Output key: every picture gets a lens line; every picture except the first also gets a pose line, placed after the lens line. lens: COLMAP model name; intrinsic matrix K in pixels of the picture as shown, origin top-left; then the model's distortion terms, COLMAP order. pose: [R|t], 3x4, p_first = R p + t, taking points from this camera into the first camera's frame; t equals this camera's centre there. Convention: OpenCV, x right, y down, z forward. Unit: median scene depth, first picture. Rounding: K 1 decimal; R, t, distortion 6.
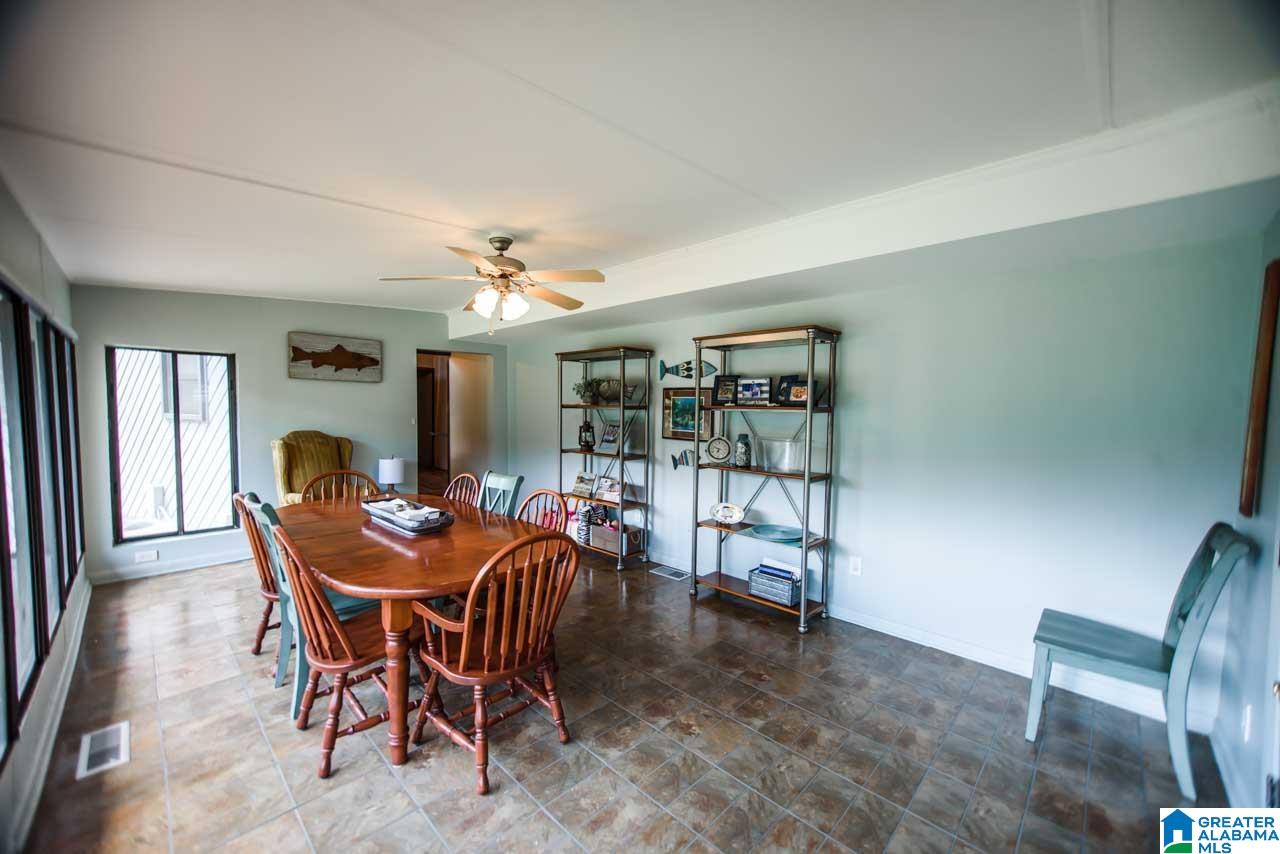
lens RADIAL K [[499.3, 0, 639.5], [0, 499.3, 435.3], [0, 0, 1]] dist [0.000682, 0.000067]
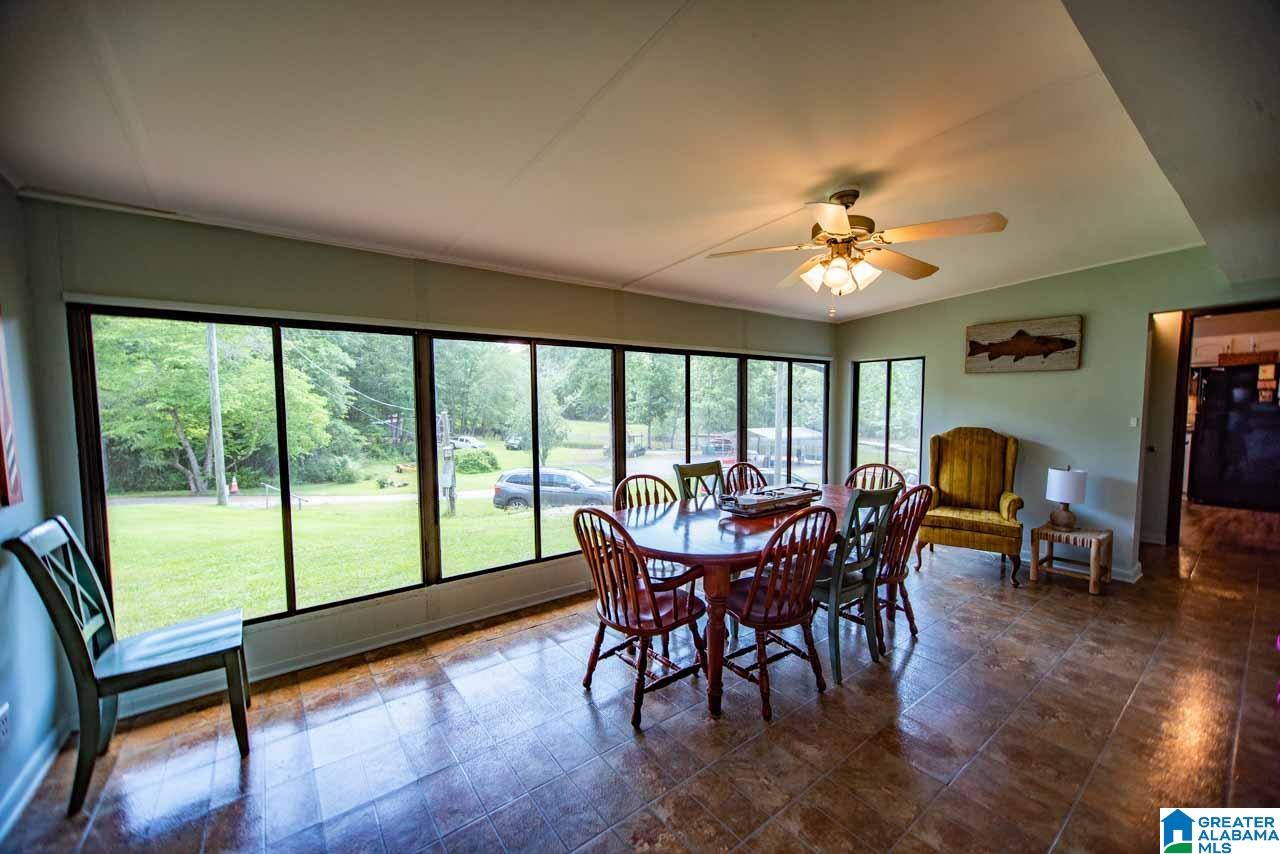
lens RADIAL K [[469.6, 0, 608.1], [0, 469.6, 427.8], [0, 0, 1]] dist [-0.000917, -0.000065]
pose [[-0.172317, 0.042628, -0.984119, 0.353371], [-0.055270, 0.997071, 0.052867, -0.017764], [0.983490, 0.063502, -0.169456, 0.482813]]
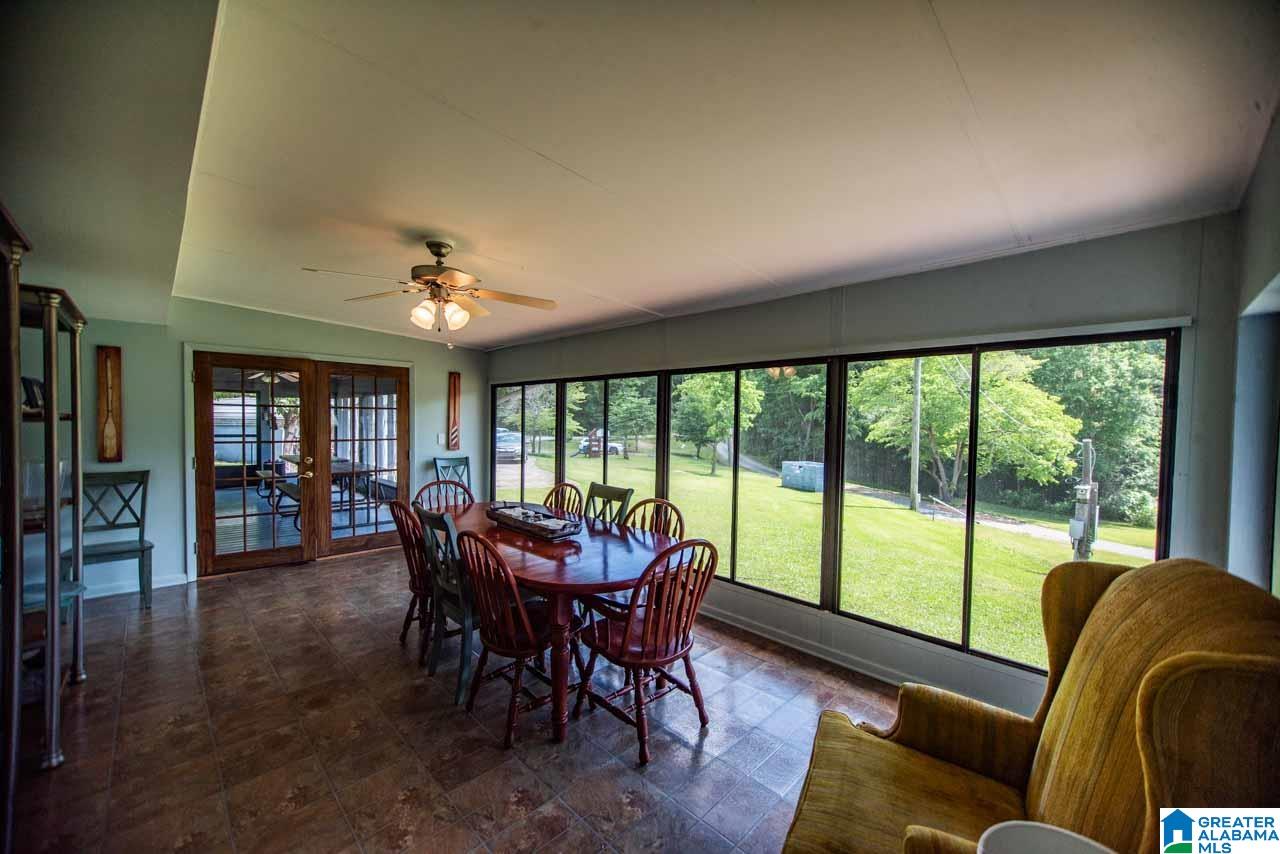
lens RADIAL K [[499.3, 0, 639.5], [0, 499.3, 435.3], [0, 0, 1]] dist [0.000682, 0.000067]
pose [[-0.999453, -0.032274, 0.007285, -0.425618], [-0.031557, 0.996031, 0.083222, -0.077083], [-0.009942, 0.082947, -0.996504, 1.269089]]
